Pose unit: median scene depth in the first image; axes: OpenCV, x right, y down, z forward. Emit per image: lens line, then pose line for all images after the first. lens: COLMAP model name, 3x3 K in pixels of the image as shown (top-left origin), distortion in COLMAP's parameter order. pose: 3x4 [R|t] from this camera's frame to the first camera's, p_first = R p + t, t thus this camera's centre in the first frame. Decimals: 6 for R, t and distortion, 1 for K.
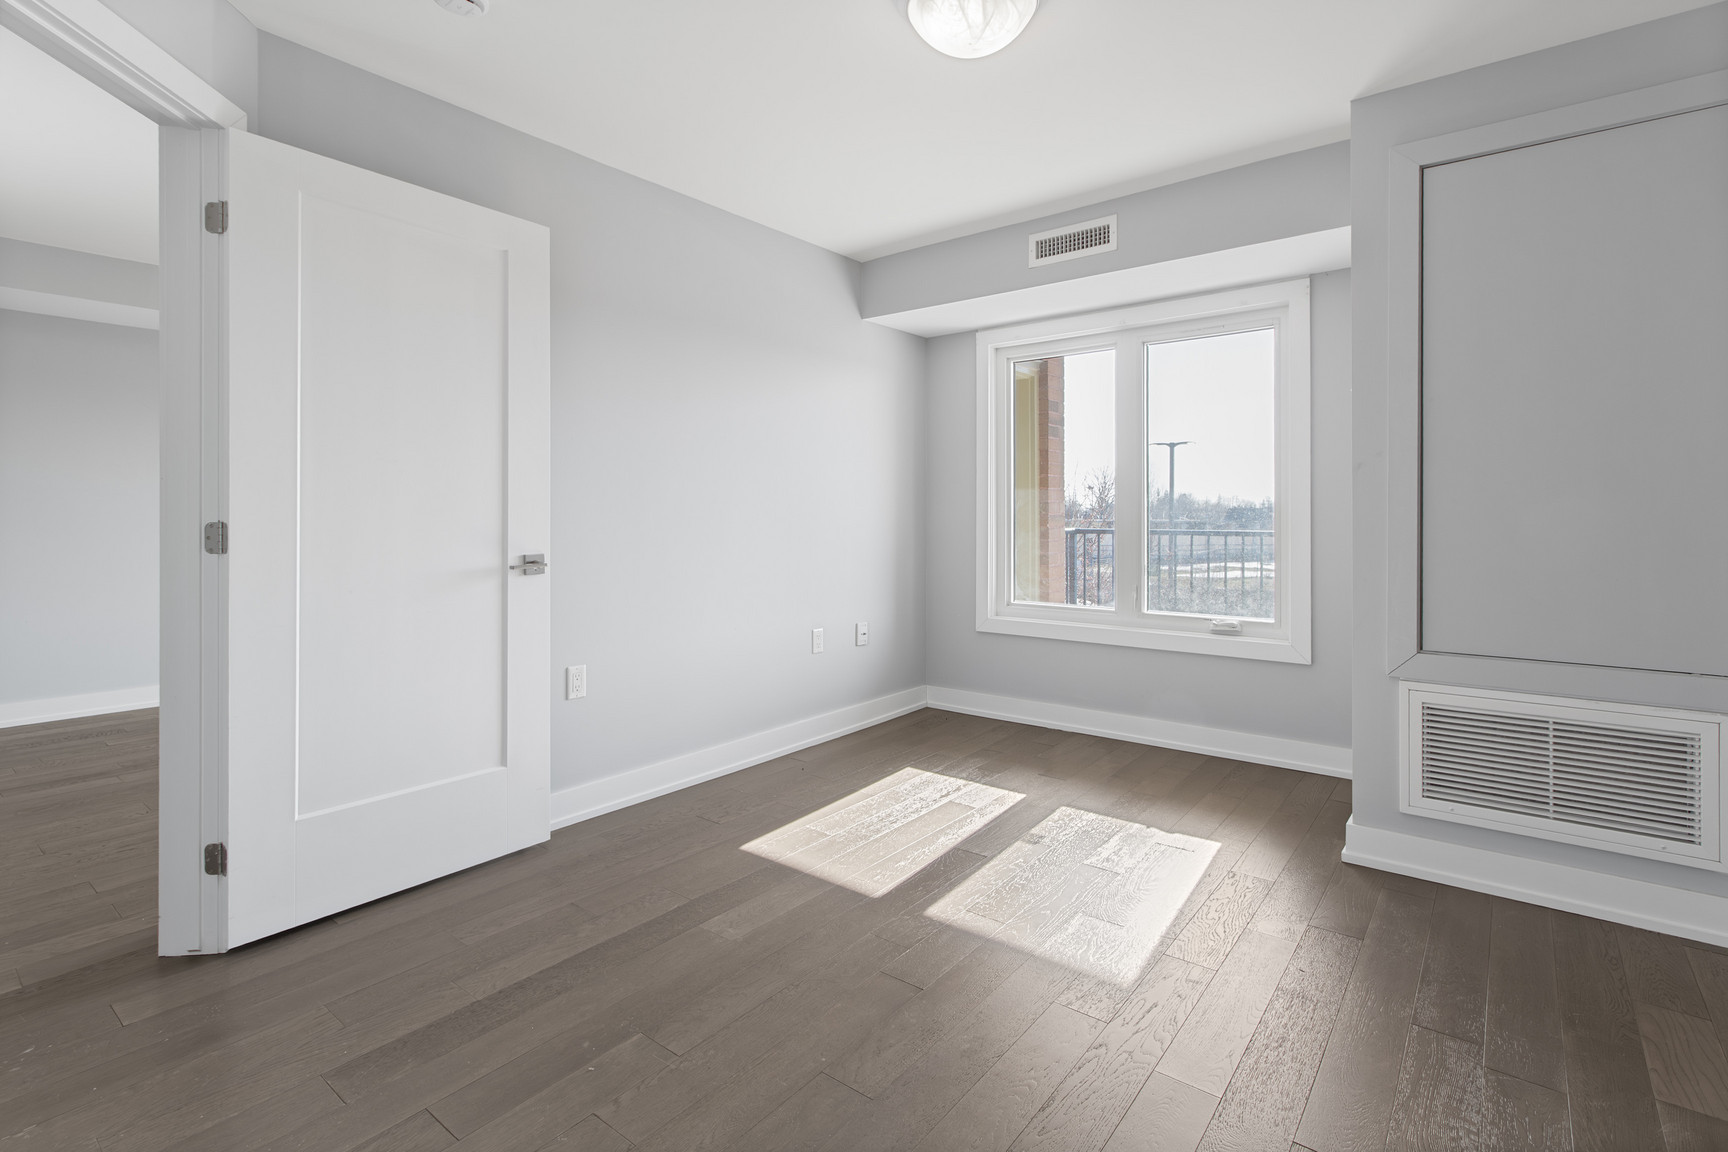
lens RADIAL K [[805.1, 0, 861.6], [0, 805.1, 517.5], [0, 0, 1]] dist [-0.000151, -0.000354]
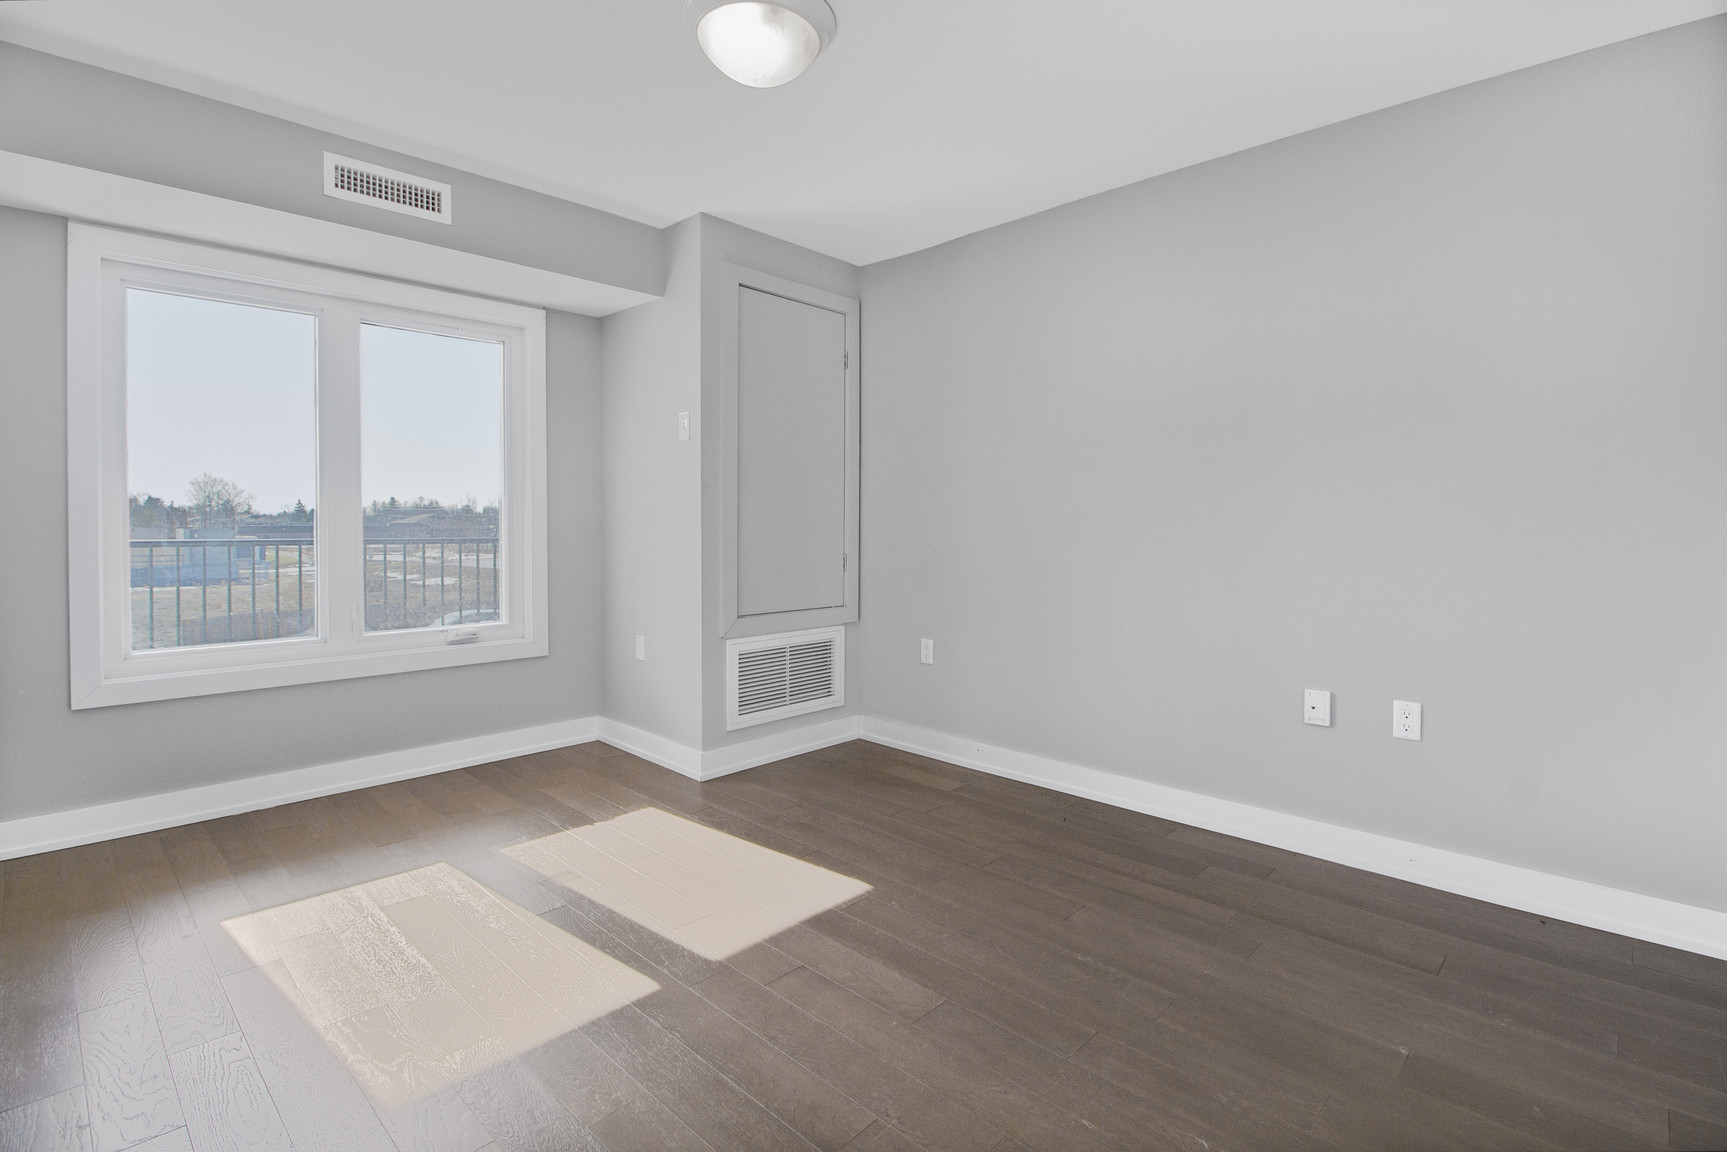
lens RADIAL K [[819.8, 0, 875.5], [0, 819.8, 535.4], [0, 0, 1]] dist [0.001157, -0.000082]
pose [[0.101559, -0.014351, 0.994726, -0.631401], [0.000832, 0.999897, 0.014340, -0.001228], [-0.994829, -0.000629, 0.101560, 0.504496]]
